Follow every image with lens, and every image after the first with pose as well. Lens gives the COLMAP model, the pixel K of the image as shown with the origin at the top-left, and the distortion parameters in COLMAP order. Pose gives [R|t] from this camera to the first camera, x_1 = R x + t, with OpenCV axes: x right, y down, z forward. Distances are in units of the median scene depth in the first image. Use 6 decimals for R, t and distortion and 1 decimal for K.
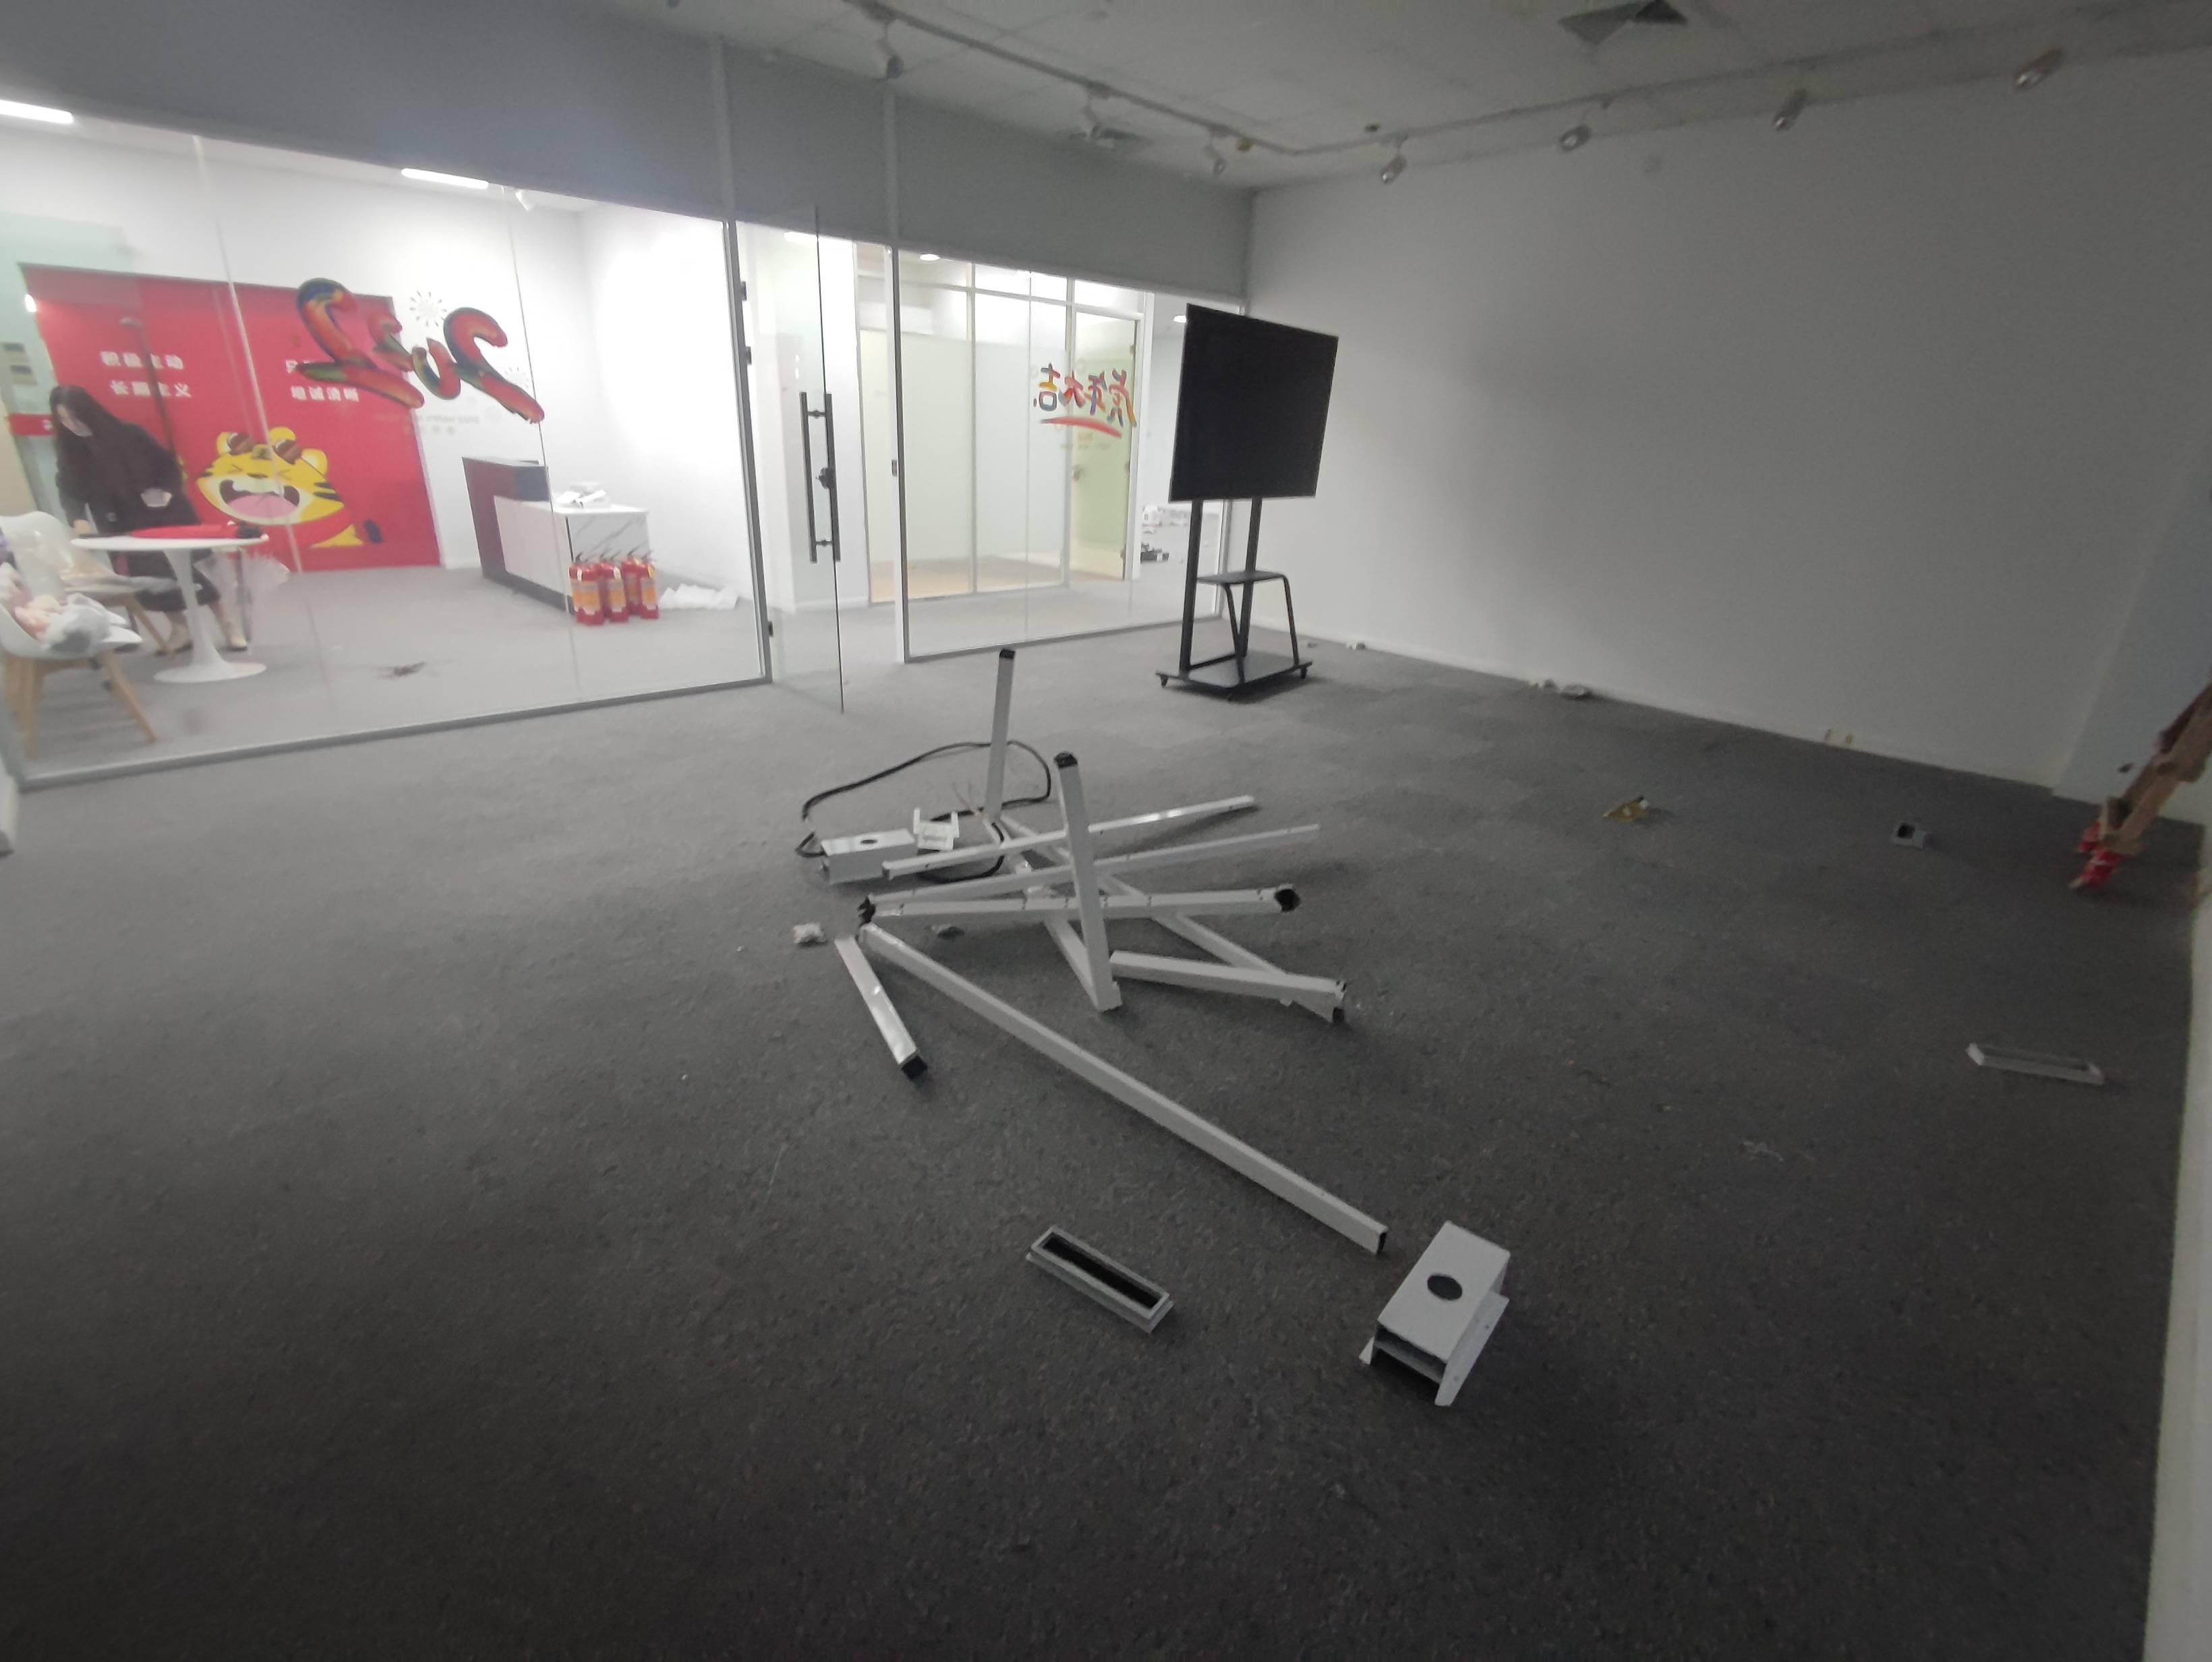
lens RADIAL K [[997.7, 0, 1102.9], [0, 997.7, 822.5], [0, 0, 1]] dist [-0.006296, -0.000053]
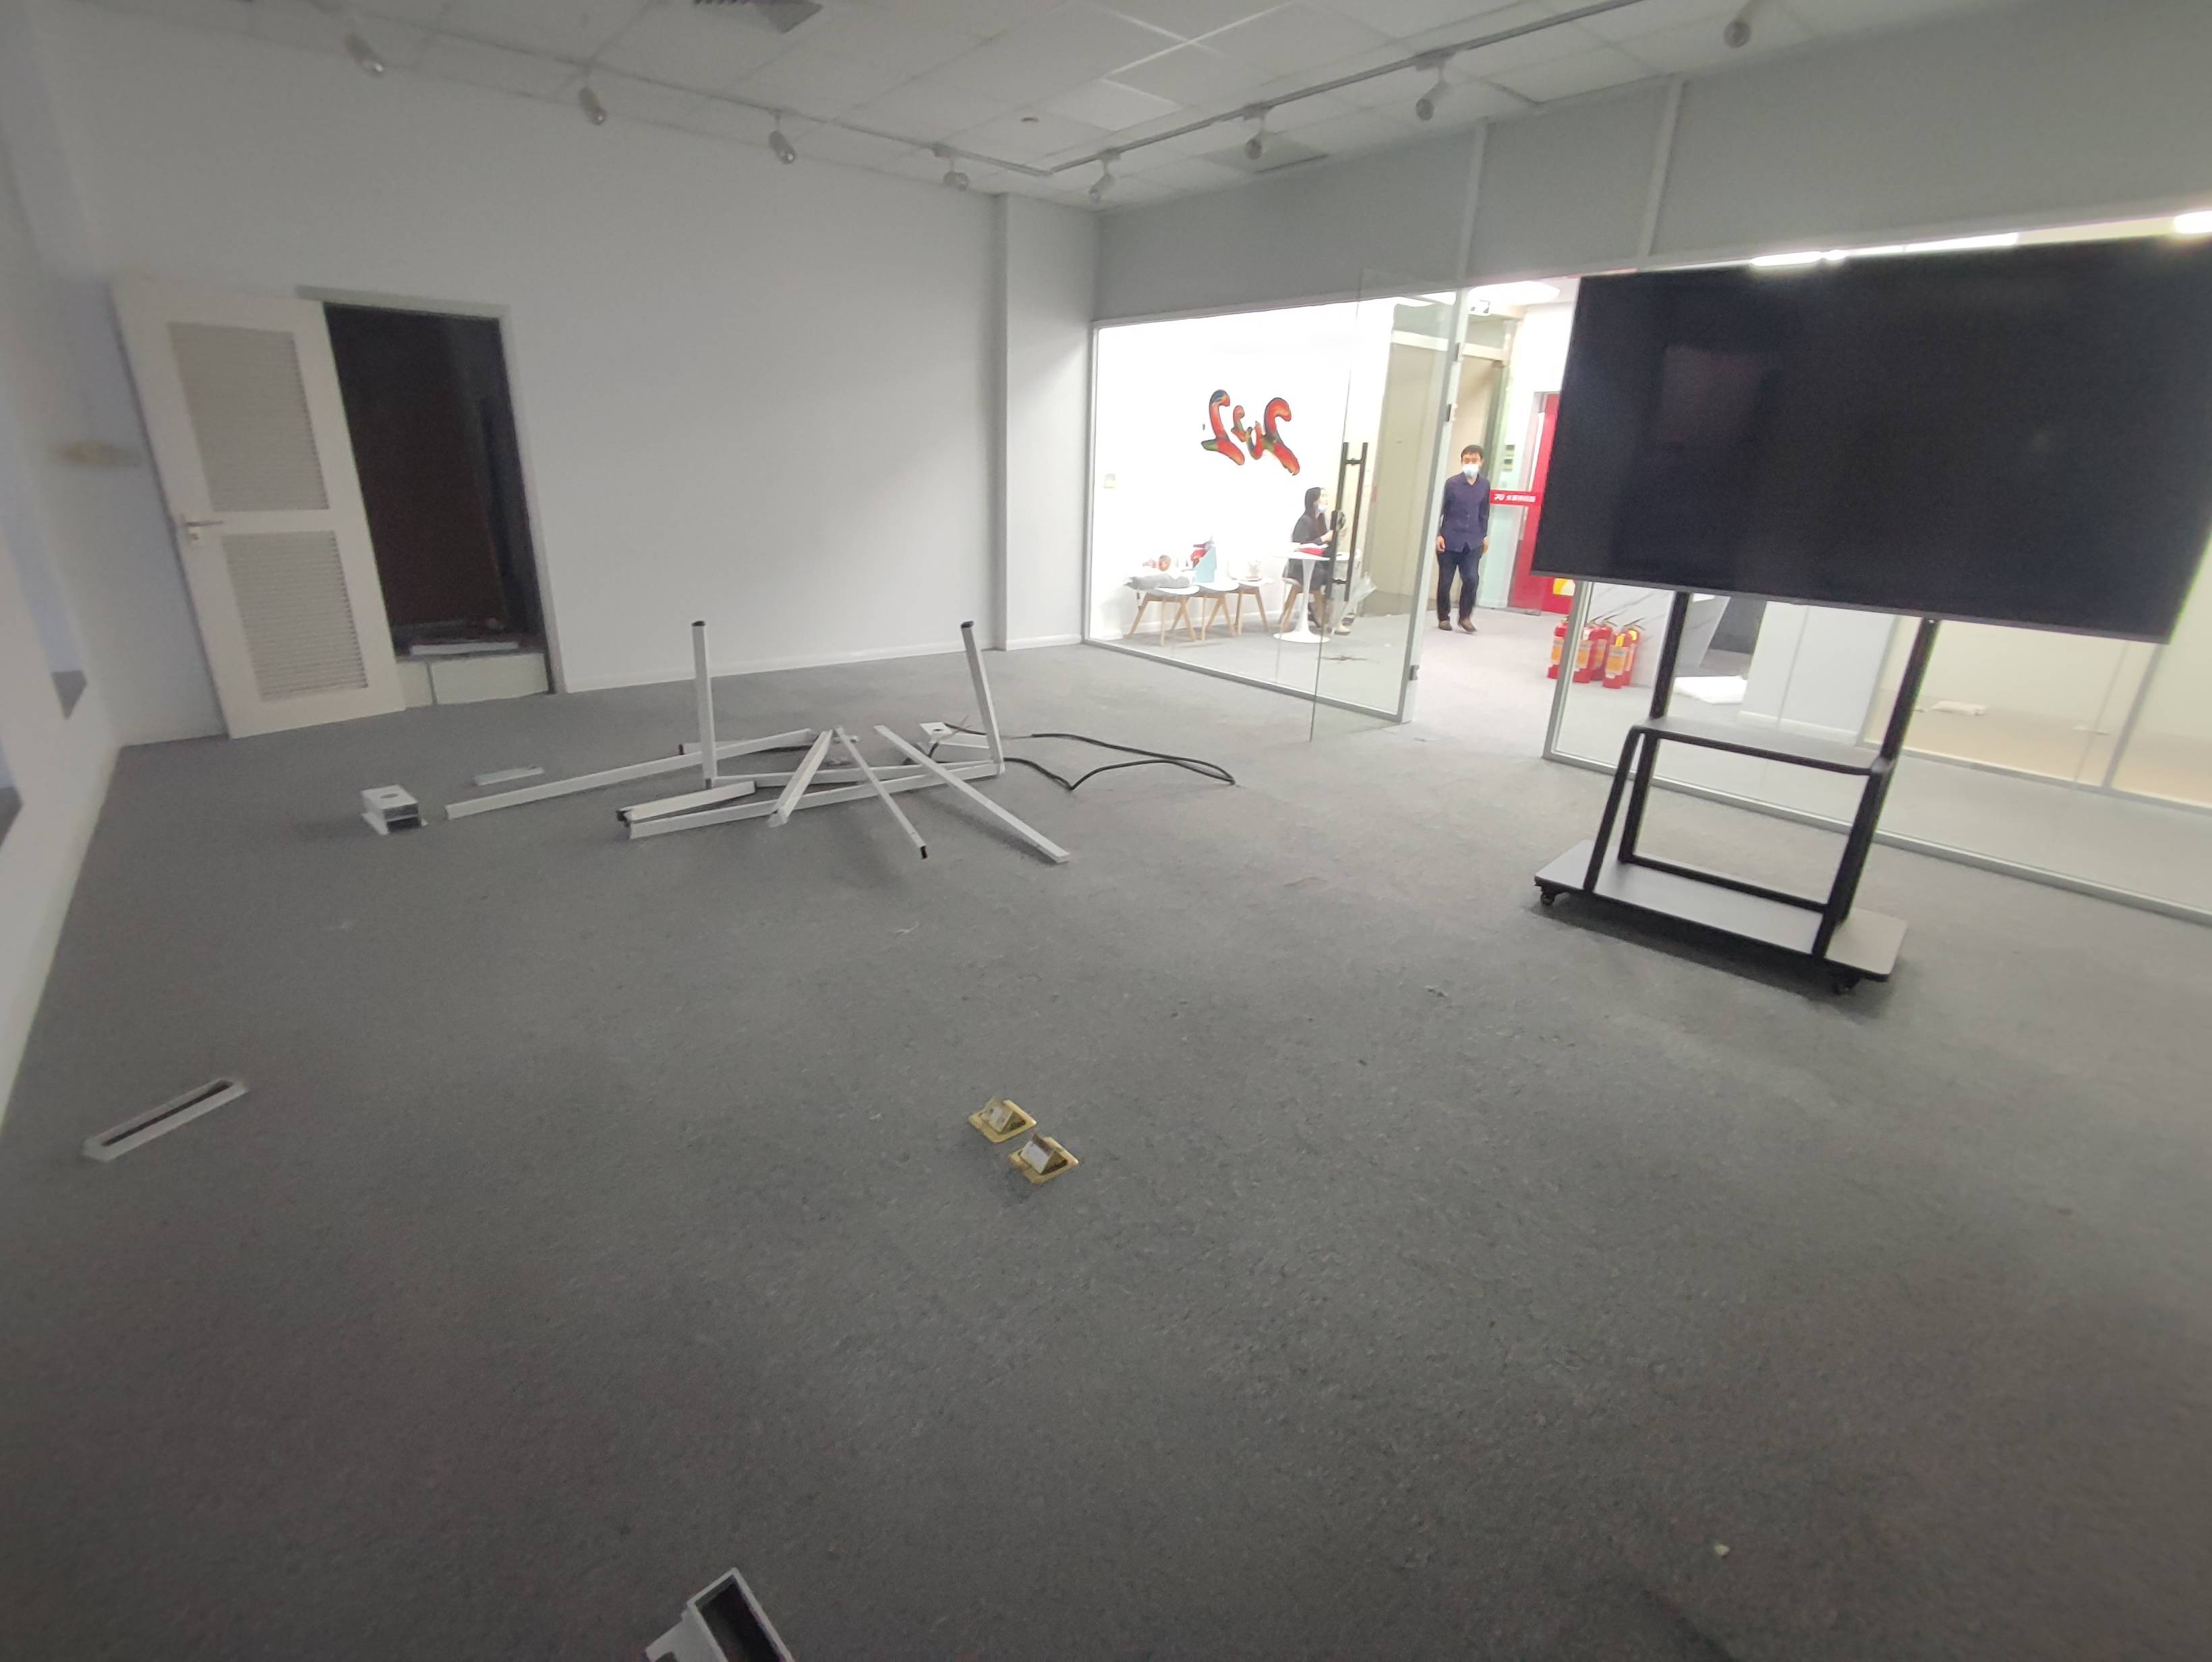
lens RADIAL K [[997.7, 0, 1102.9], [0, 997.7, 822.5], [0, 0, 1]] dist [-0.006296, -0.000053]
pose [[-0.029070, 0.303242, -0.952470, 0.852309], [-0.403695, 0.868144, 0.288716, -0.277443], [0.914432, 0.392900, 0.097180, 0.808846]]
